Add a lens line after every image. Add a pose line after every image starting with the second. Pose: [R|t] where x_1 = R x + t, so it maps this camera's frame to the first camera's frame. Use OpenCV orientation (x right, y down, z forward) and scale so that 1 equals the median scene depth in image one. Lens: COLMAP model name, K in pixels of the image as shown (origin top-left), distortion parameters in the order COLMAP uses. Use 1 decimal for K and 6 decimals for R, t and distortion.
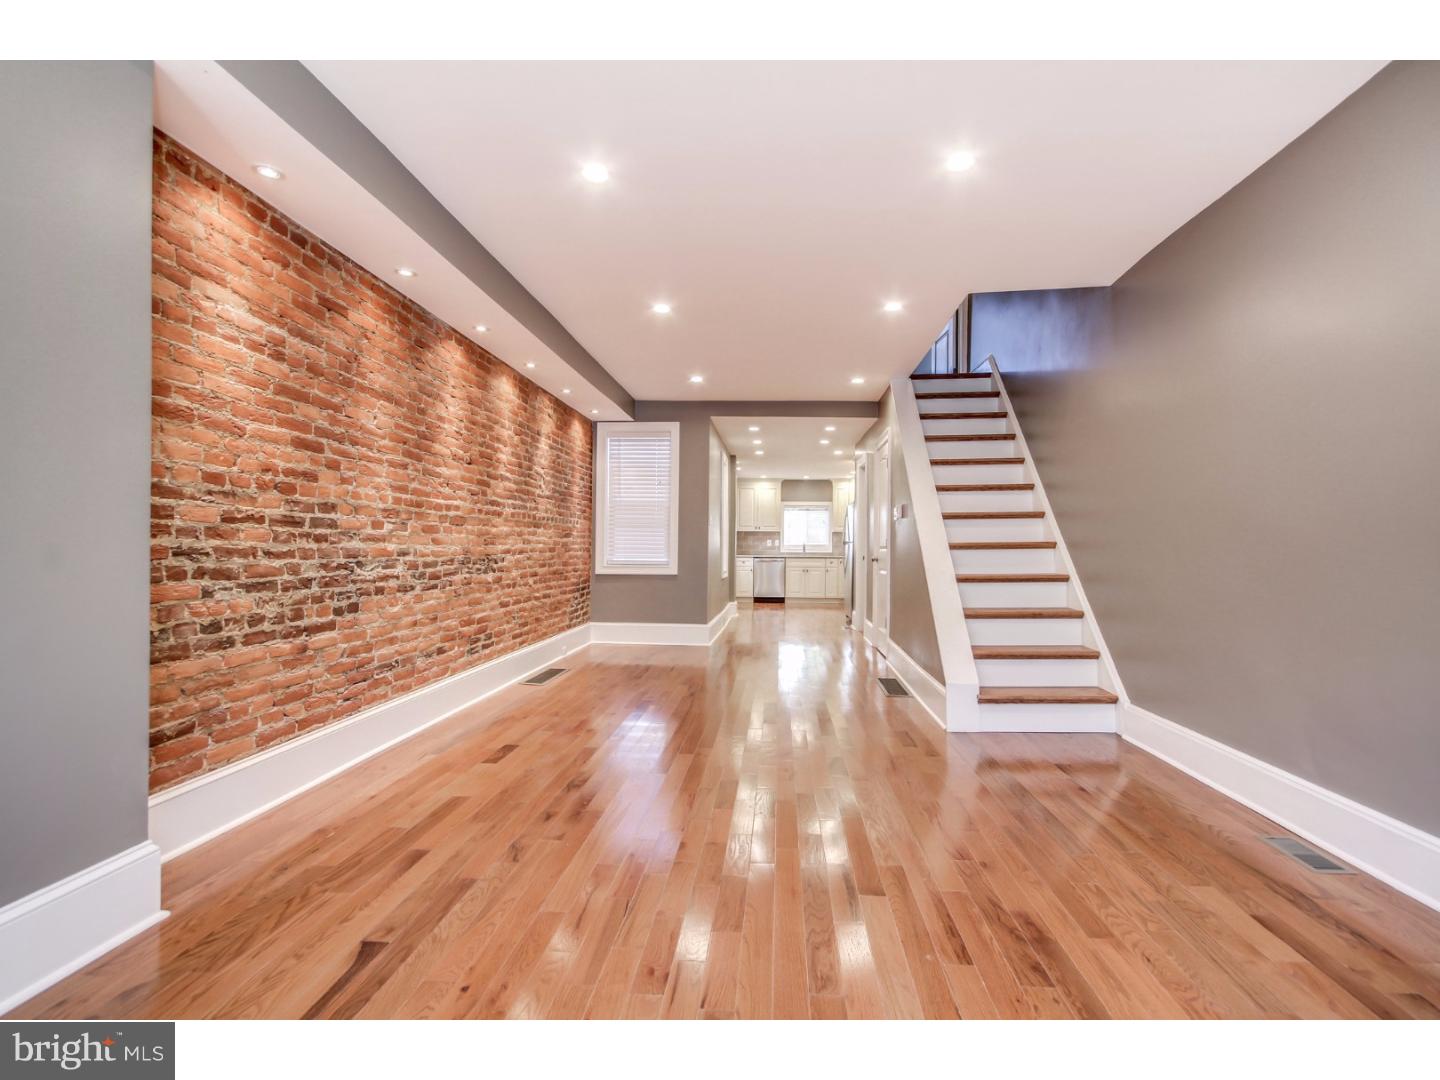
lens RADIAL K [[681.9, 0, 721.5], [0, 681.9, 548.1], [0, 0, 1]] dist [0.014165, 0.000341]
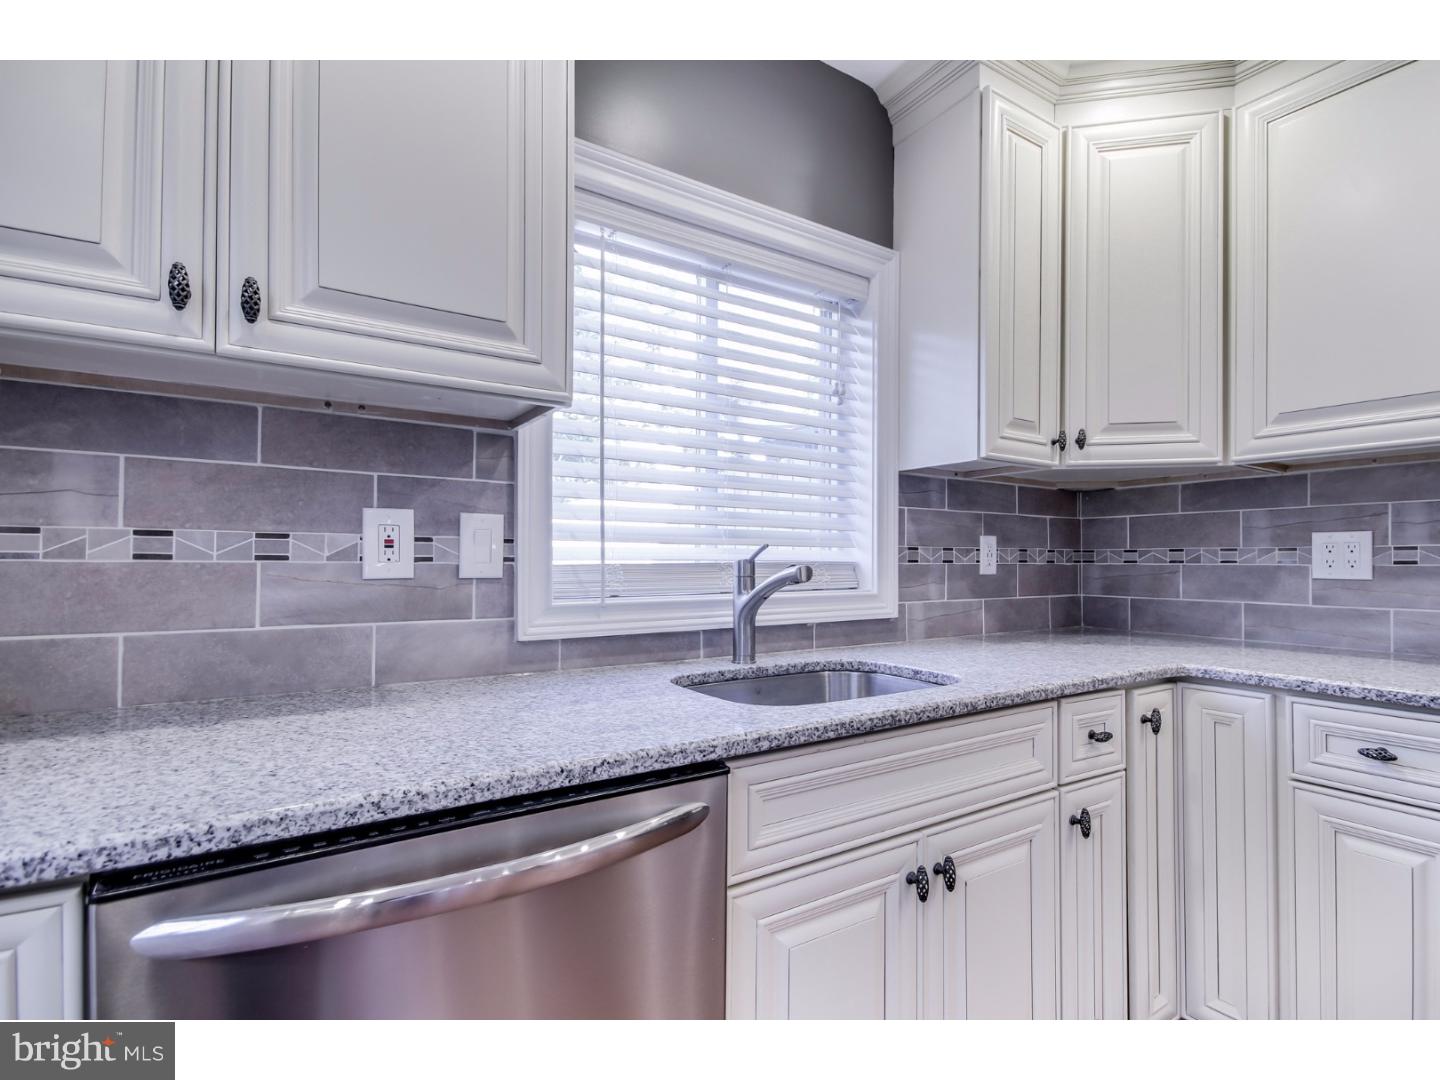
lens RADIAL K [[711.8, 0, 761.0], [0, 711.8, 552.8], [0, 0, 1]] dist [0.005211, -0.000048]
pose [[0.772079, 0.002820, 0.635521, 0.161425], [0.002224, 0.999972, -0.007140, -0.018889], [-0.635523, 0.006926, 0.772051, 2.966861]]
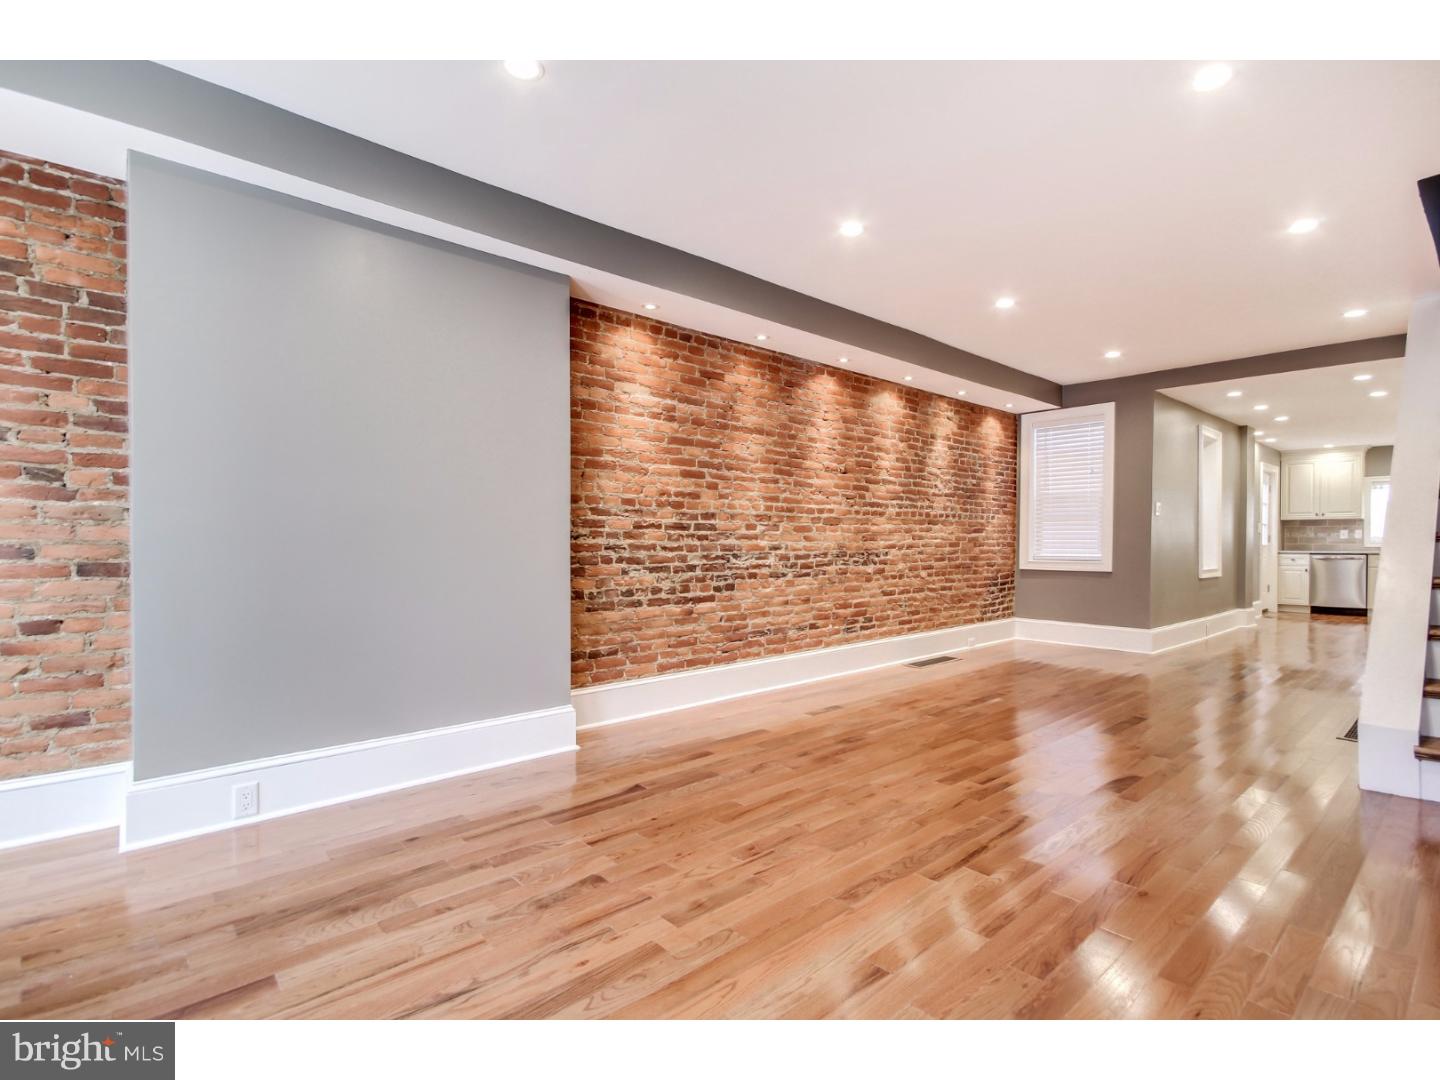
lens RADIAL K [[685.3, 0, 723.6], [0, 685.3, 548.8], [0, 0, 1]] dist [0.013867, 0.000511]
pose [[0.726394, 0.000330, -0.687278, 0.322809], [0.005142, 0.999969, 0.005915, 0.000765], [0.687259, -0.007831, 0.726370, -0.018152]]
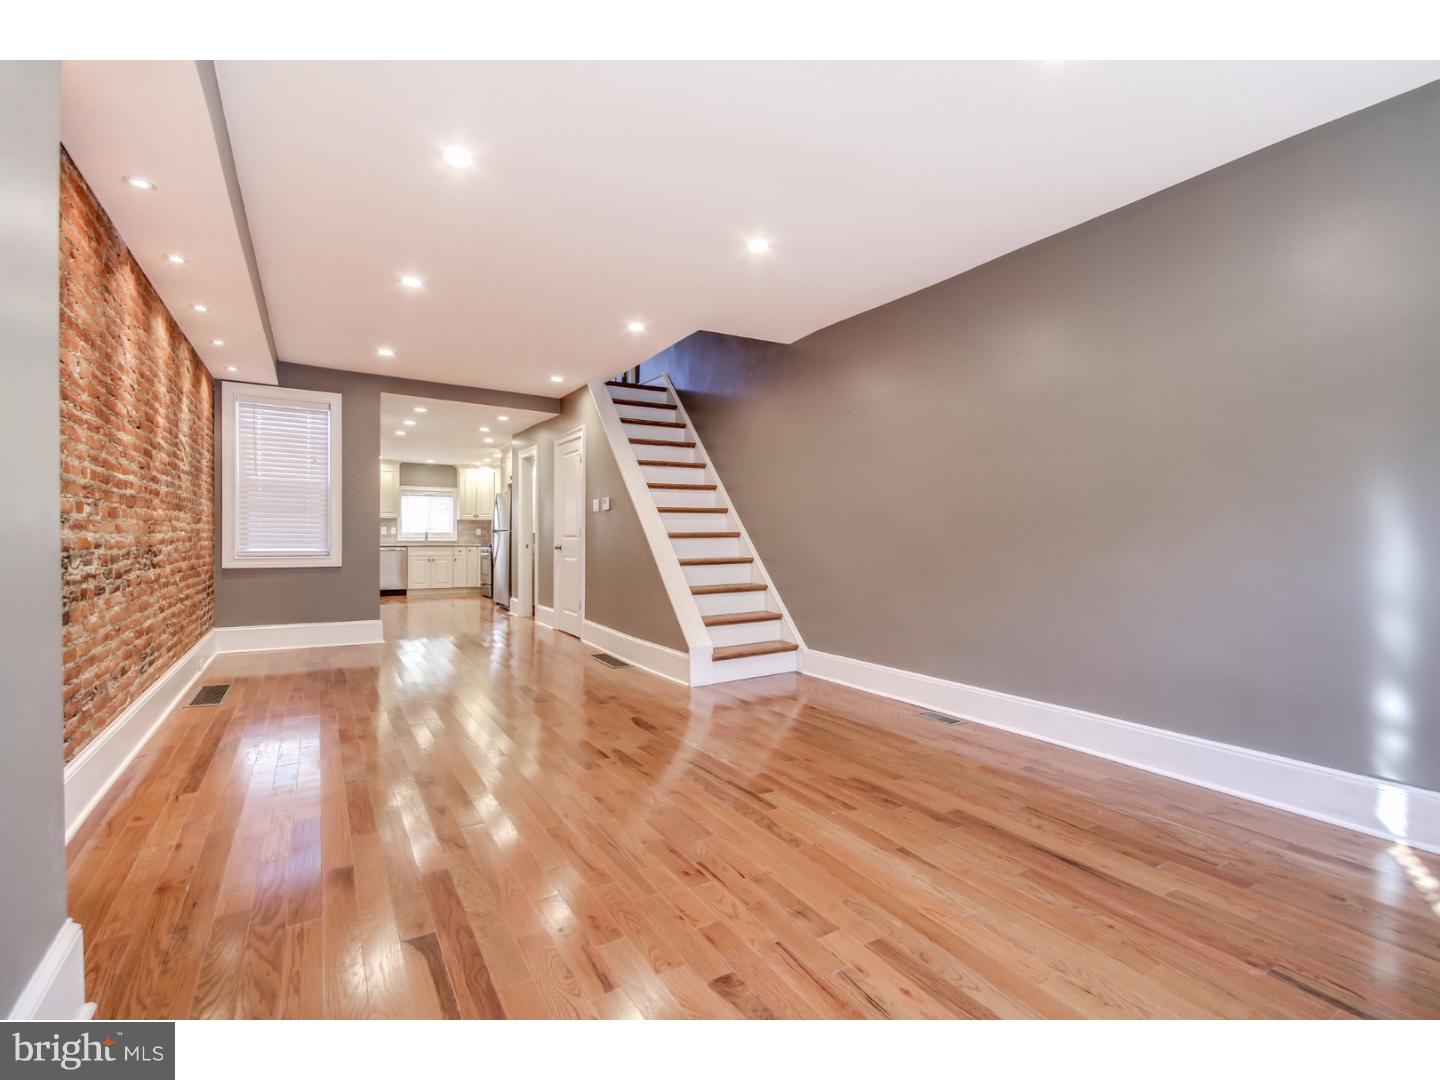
lens RADIAL K [[680.6, 0, 733.5], [0, 680.6, 547.4], [0, 0, 1]] dist [0.007258, -0.000392]
pose [[0.805690, -0.009305, 0.592264, -0.306671], [-0.000832, 0.999858, 0.016840, -0.002457], [-0.592337, -0.014060, 0.805568, -0.023781]]
